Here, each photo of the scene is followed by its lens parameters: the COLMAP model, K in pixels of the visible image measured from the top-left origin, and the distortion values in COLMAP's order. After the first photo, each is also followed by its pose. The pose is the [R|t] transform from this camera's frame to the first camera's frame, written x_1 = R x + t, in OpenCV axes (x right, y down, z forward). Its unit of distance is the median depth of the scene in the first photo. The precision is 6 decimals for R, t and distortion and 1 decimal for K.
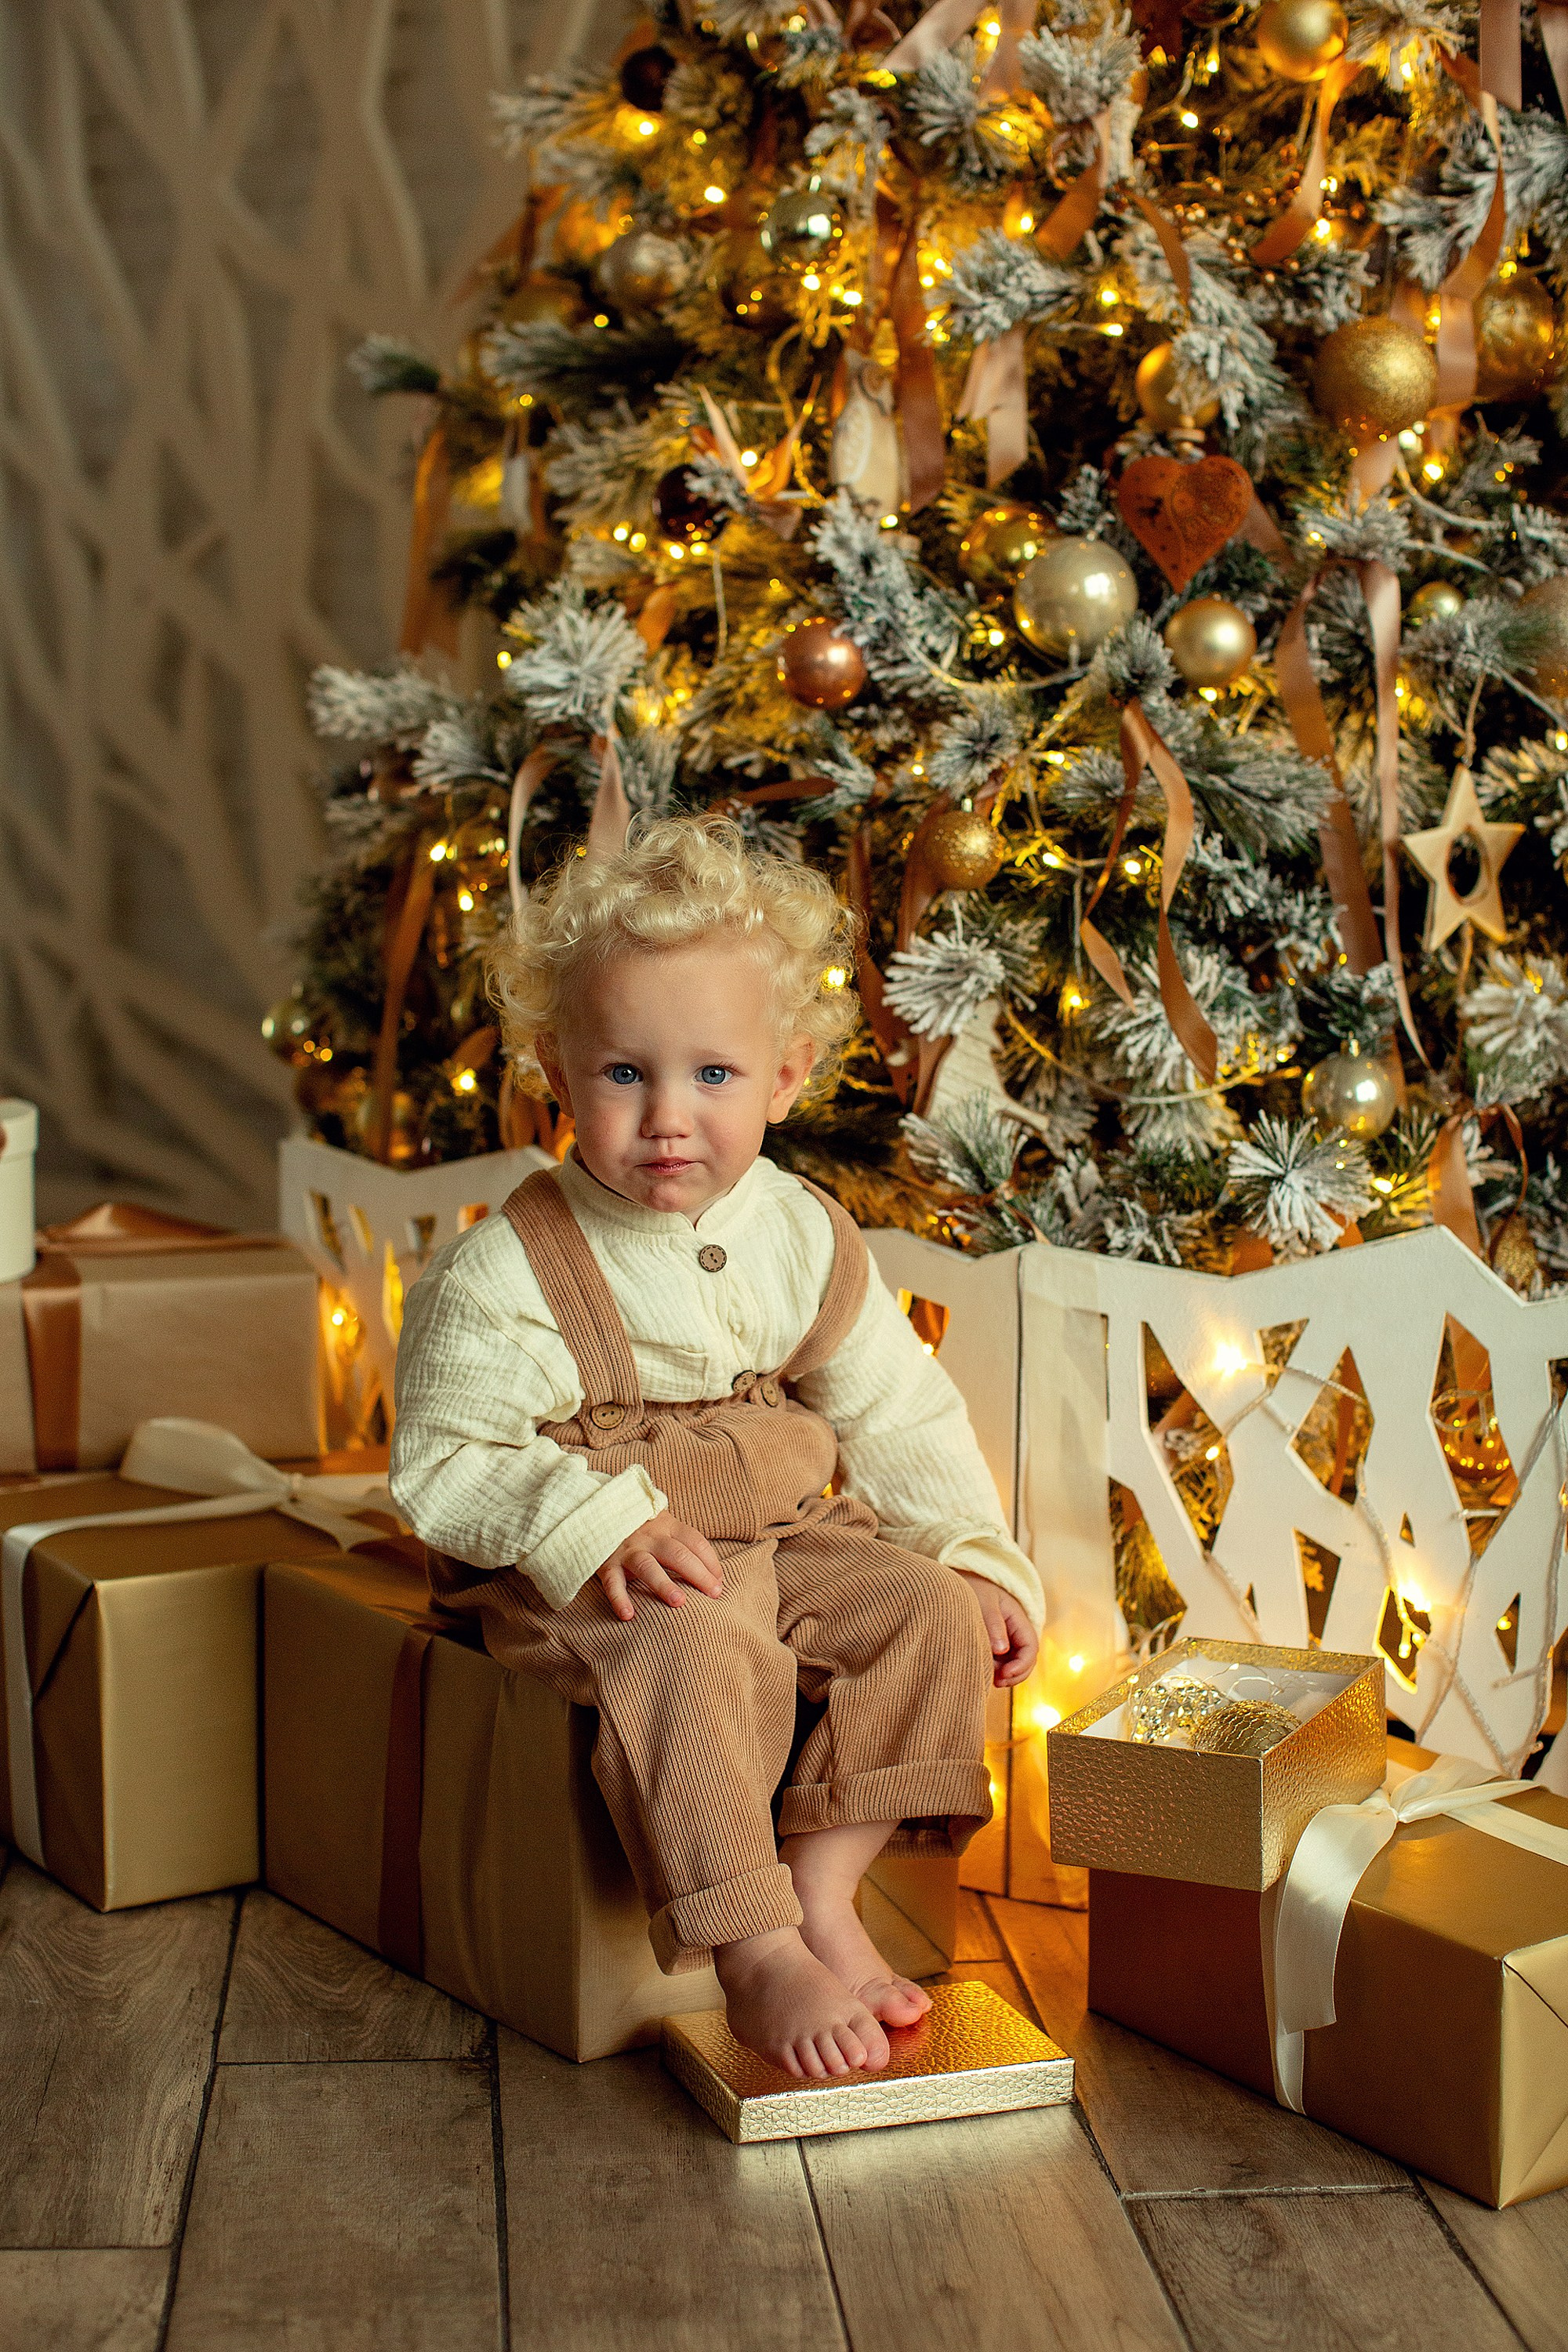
lens RADIAL K [[3423.7, 0, 740.4], [0, 3423.7, 1174.6], [0, 0, 1]] dist [-0.169042, 0.311609]
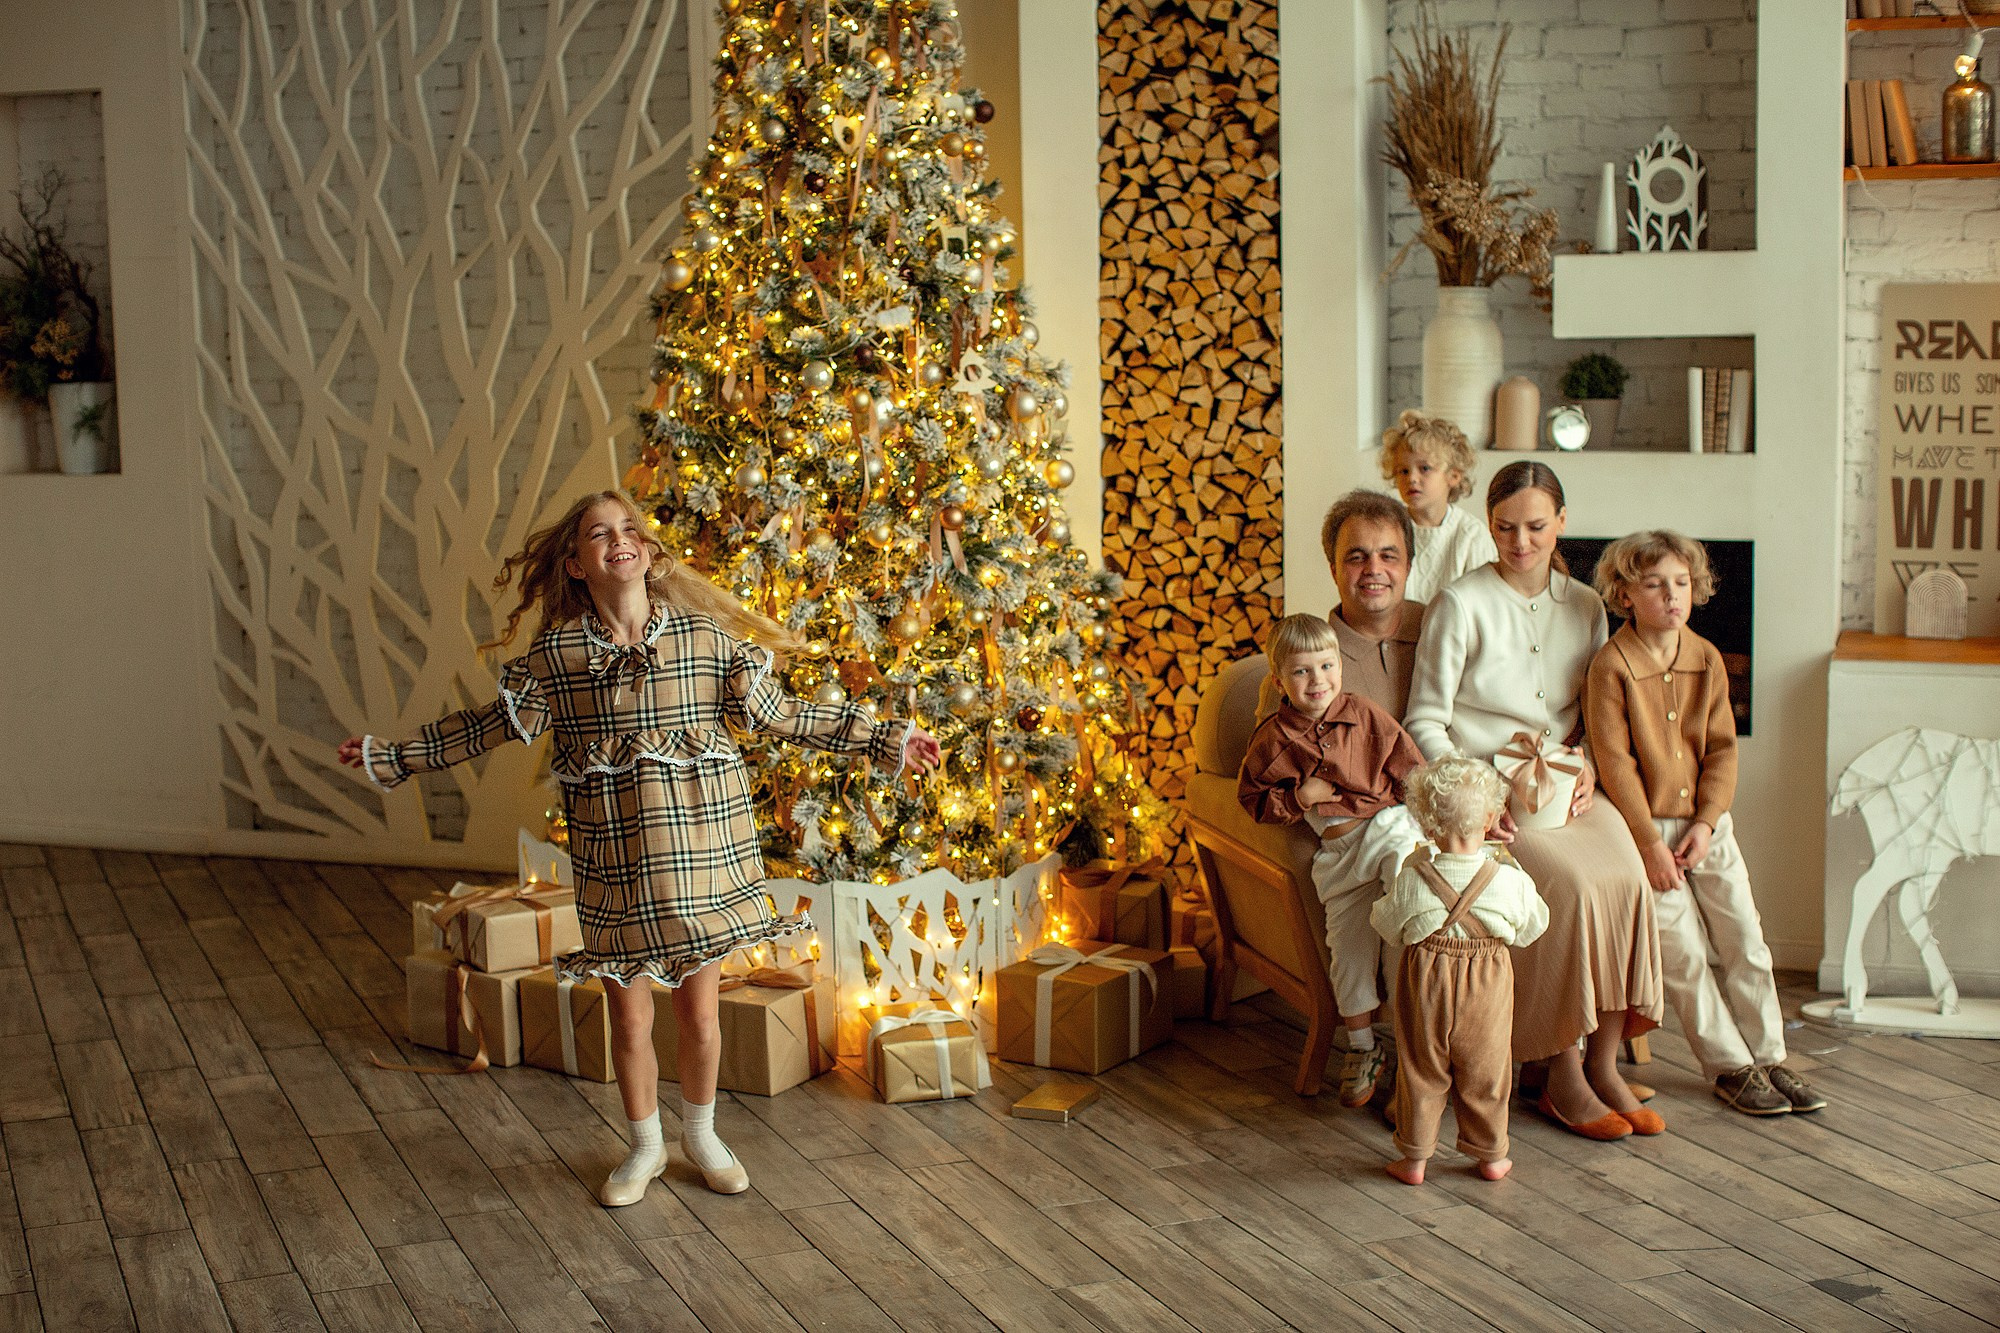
lens RADIAL K [[2911.3, 0, 1010.9], [0, 2911.3, 641.5], [0, 0, 1]] dist [-0.169042, 0.311609]
pose [[0.951352, -0.071071, 0.299797, -0.641431], [0.067542, 0.997471, 0.022131, -0.286112], [-0.300612, -0.000805, 0.953746, -2.014016]]
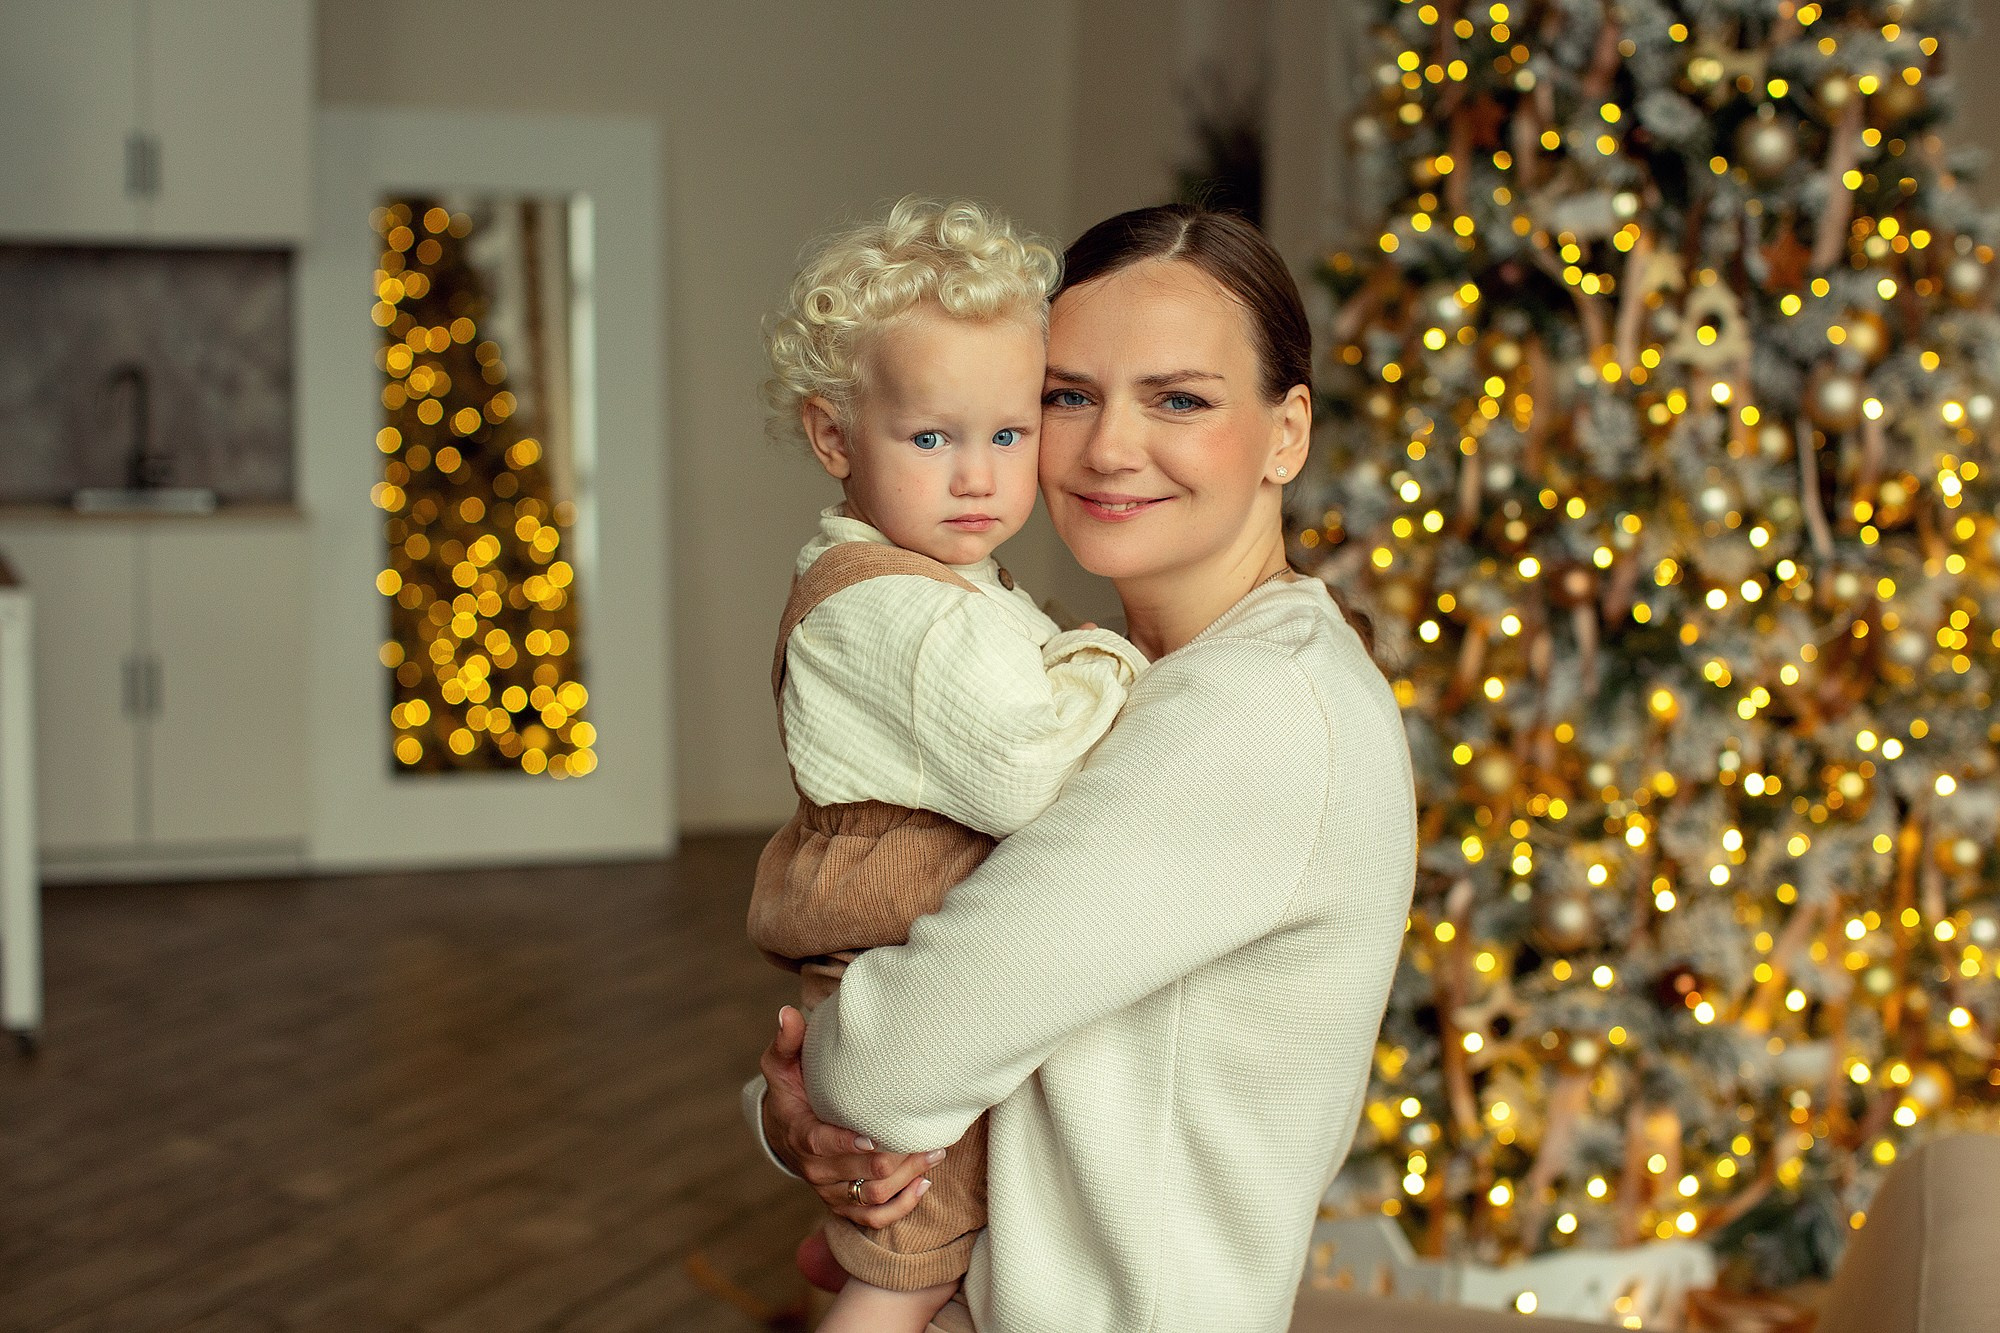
lens RADIAL K [[2911.3, 0, 1010.9], [0, 2911.3, 641.5], [0, 0, 1]] dist [-0.169042, 0.311609]
pose [[0.859523, 0.087198, -0.503603, 0.802051], [-0.087368, 0.995903, 0.023324, -0.330971], [0.503574, 0.023951, 0.863620, -0.623417]]
